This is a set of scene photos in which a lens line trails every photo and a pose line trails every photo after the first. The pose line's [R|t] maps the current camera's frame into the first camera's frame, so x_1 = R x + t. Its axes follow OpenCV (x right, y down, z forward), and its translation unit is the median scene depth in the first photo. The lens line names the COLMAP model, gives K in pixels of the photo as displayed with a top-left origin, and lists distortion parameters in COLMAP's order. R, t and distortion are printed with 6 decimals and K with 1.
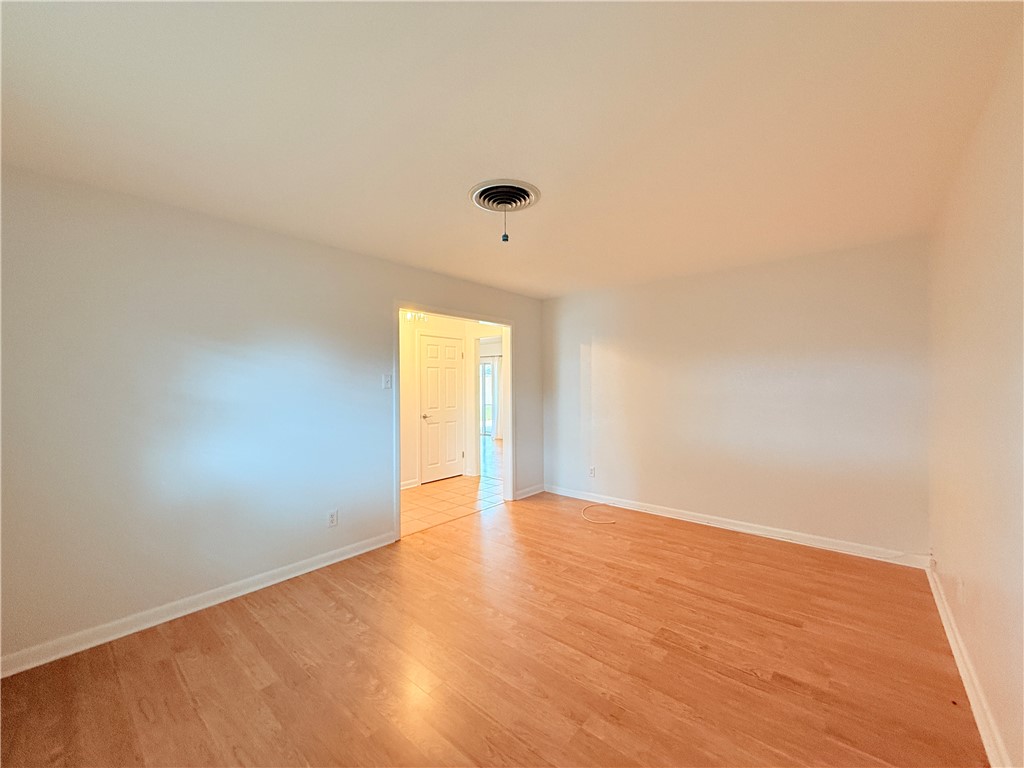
lens RADIAL K [[406.9, 0, 509.7], [0, 406.9, 386.7], [0, 0, 1]] dist [-0.000109, 0.000011]
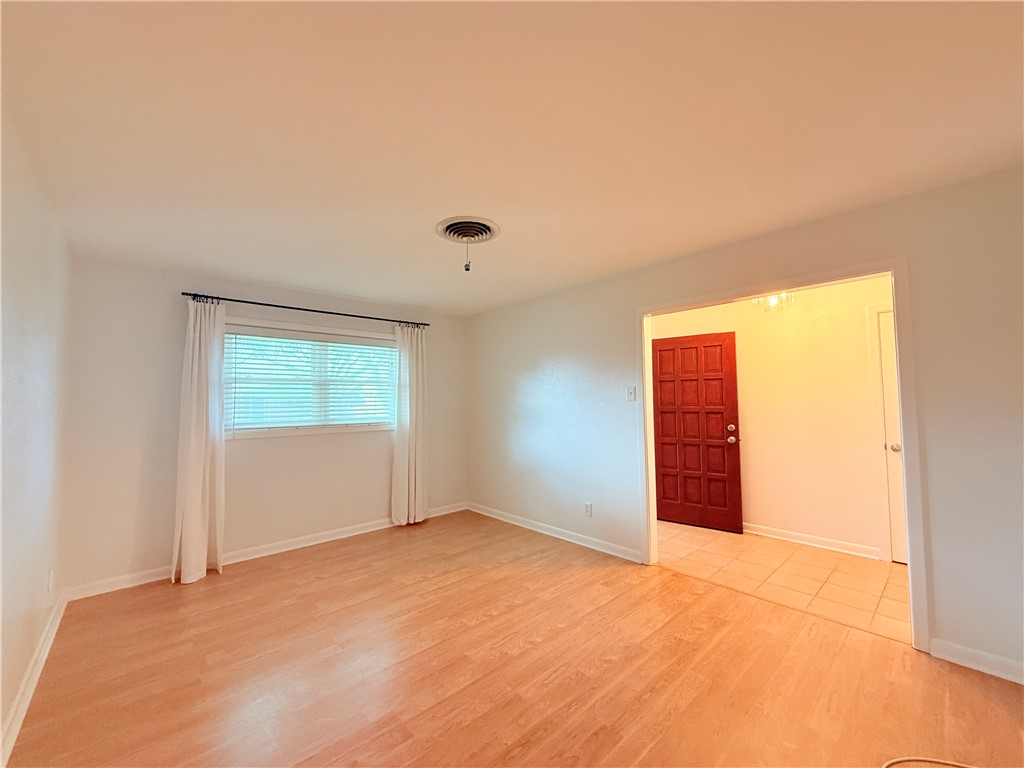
lens RADIAL K [[406.9, 0, 510.2], [0, 406.9, 378.7], [0, 0, 1]] dist [-0.000109, 0.000011]
pose [[-0.123122, -0.047243, -0.991266, 0.804113], [0.007655, 0.998791, -0.048553, -0.004001], [0.992362, -0.013566, -0.122612, 0.928097]]
